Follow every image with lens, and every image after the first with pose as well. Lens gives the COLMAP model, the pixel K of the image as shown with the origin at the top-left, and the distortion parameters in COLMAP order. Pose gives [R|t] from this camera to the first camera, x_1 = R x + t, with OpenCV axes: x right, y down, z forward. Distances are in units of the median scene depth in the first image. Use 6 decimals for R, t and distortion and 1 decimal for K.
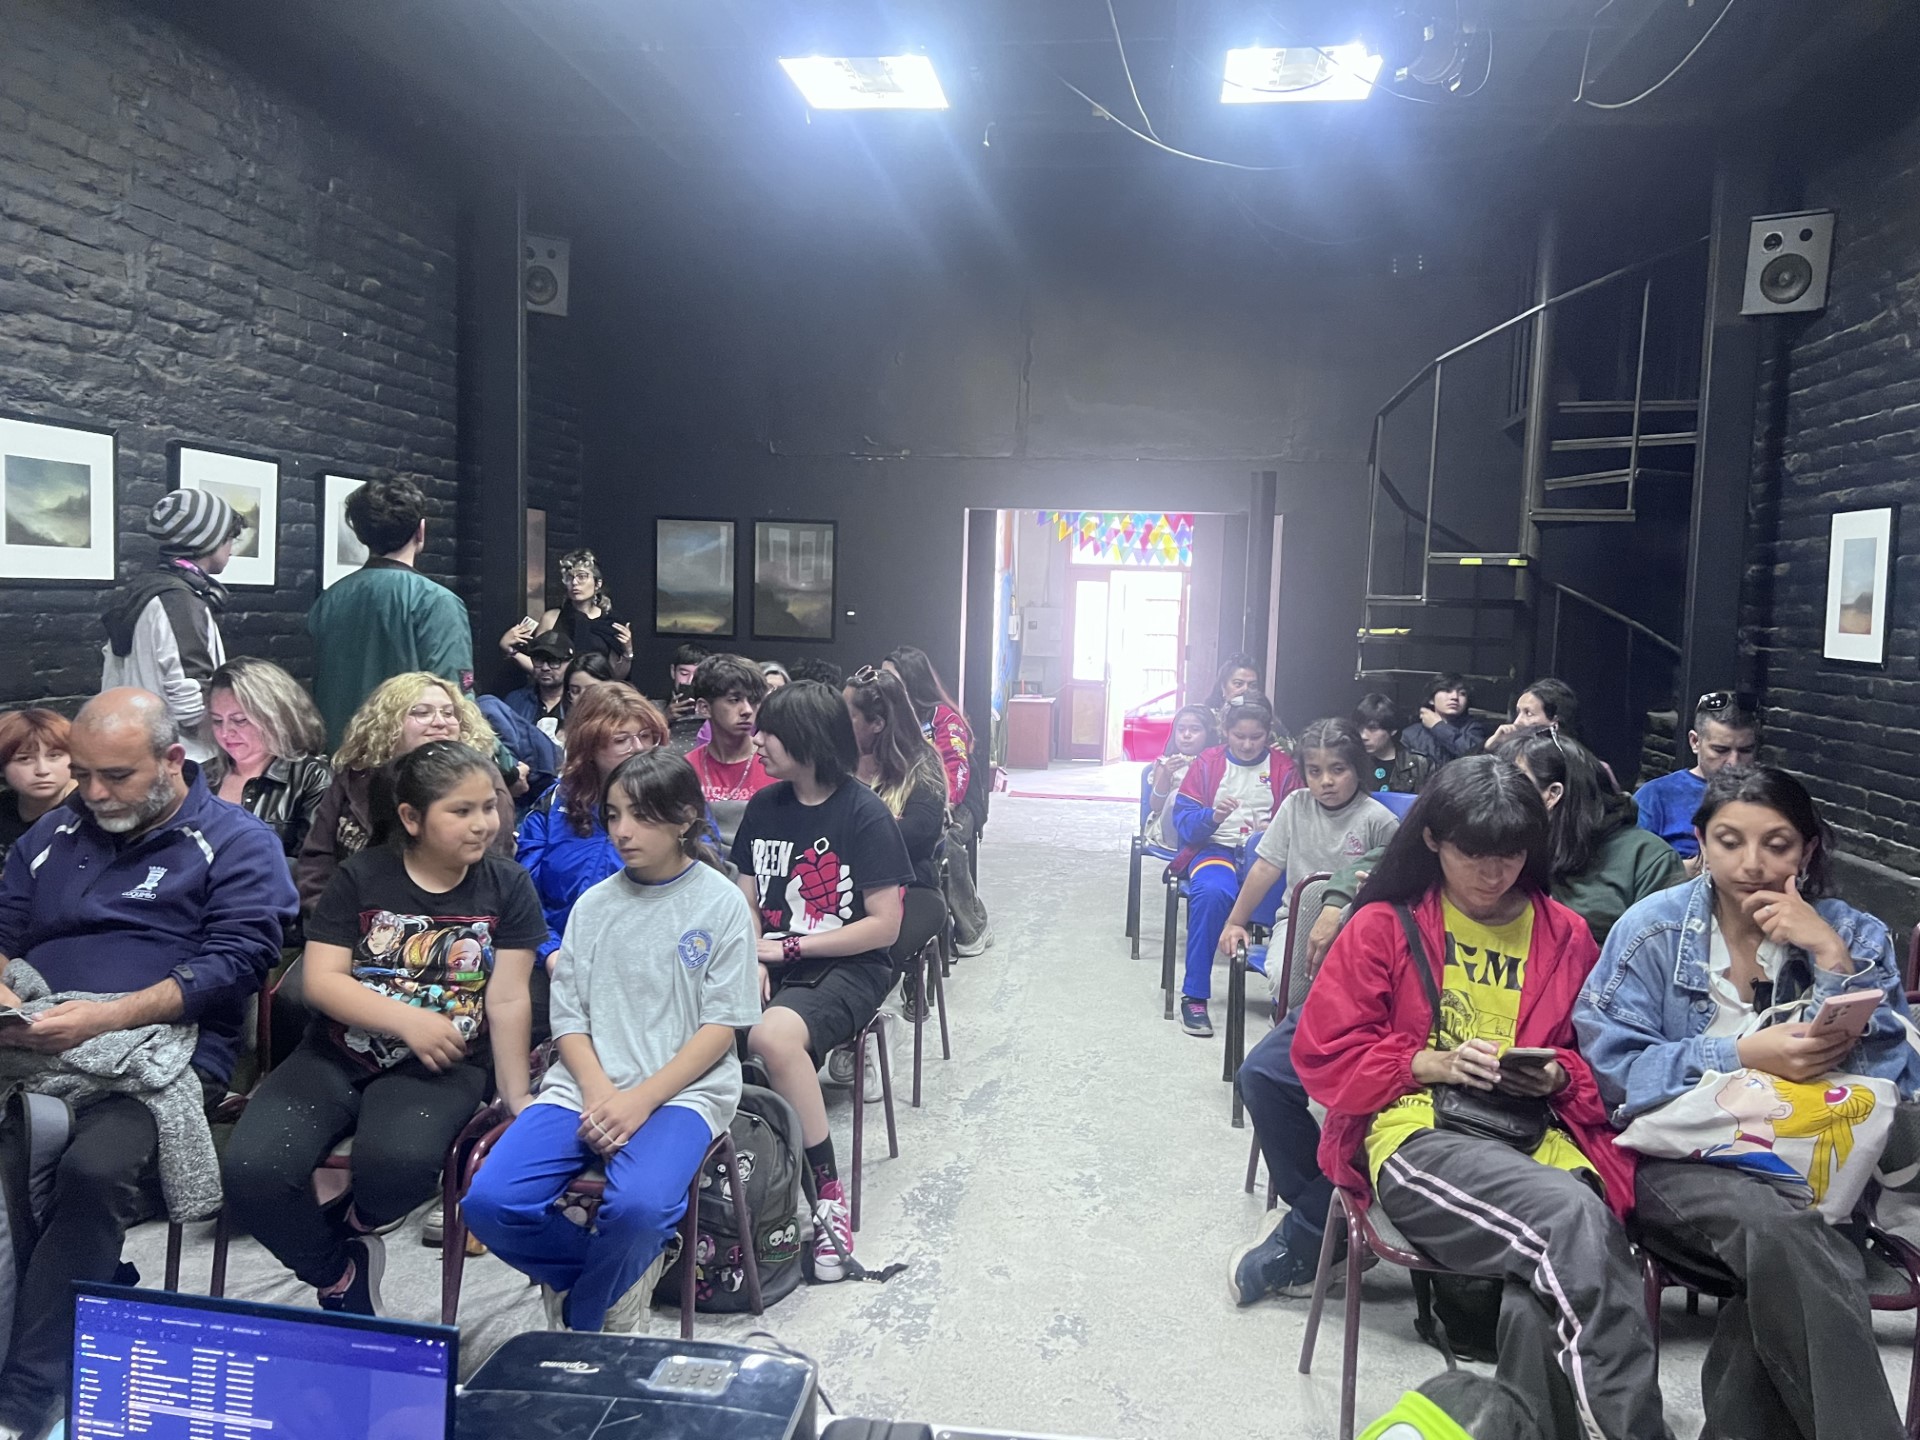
lens RADIAL K [[1474.3, 0, 958.8], [0, 1474.3, 720.7], [0, 0, 1]] dist [-0.014561, -0.014505]
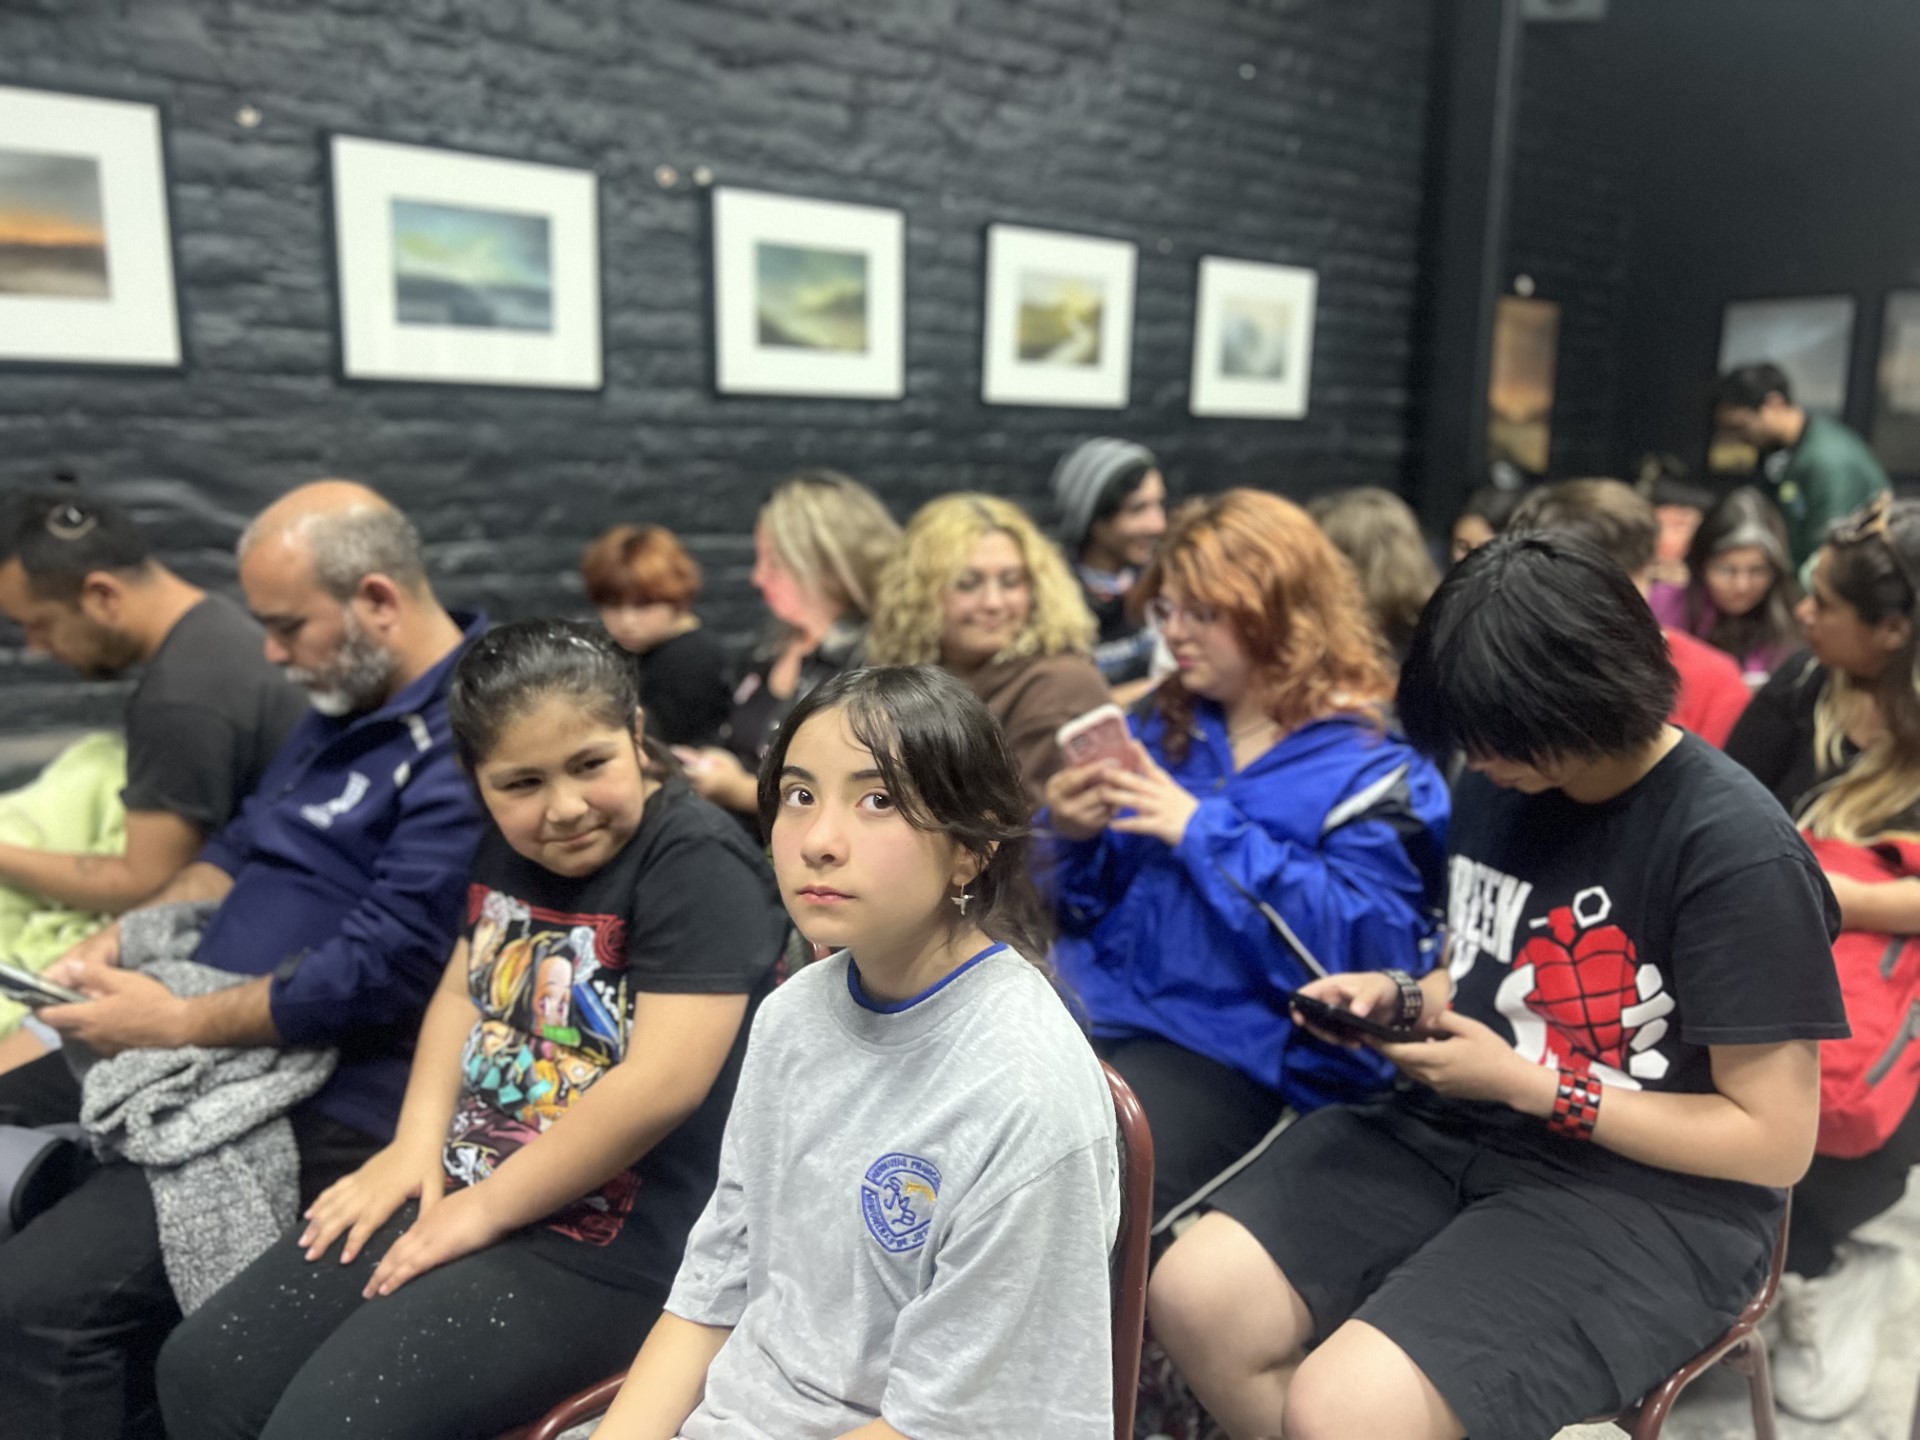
lens RADIAL K [[1474.3, 0, 962.0], [0, 1474.3, 732.8], [0, 0, 1]] dist [-0.014561, -0.014505]
pose [[0.731059, 0.107110, -0.673855, 0.032516], [-0.043186, 0.992885, 0.110968, 0.000367], [0.680947, -0.052023, 0.730483, 0.409240]]
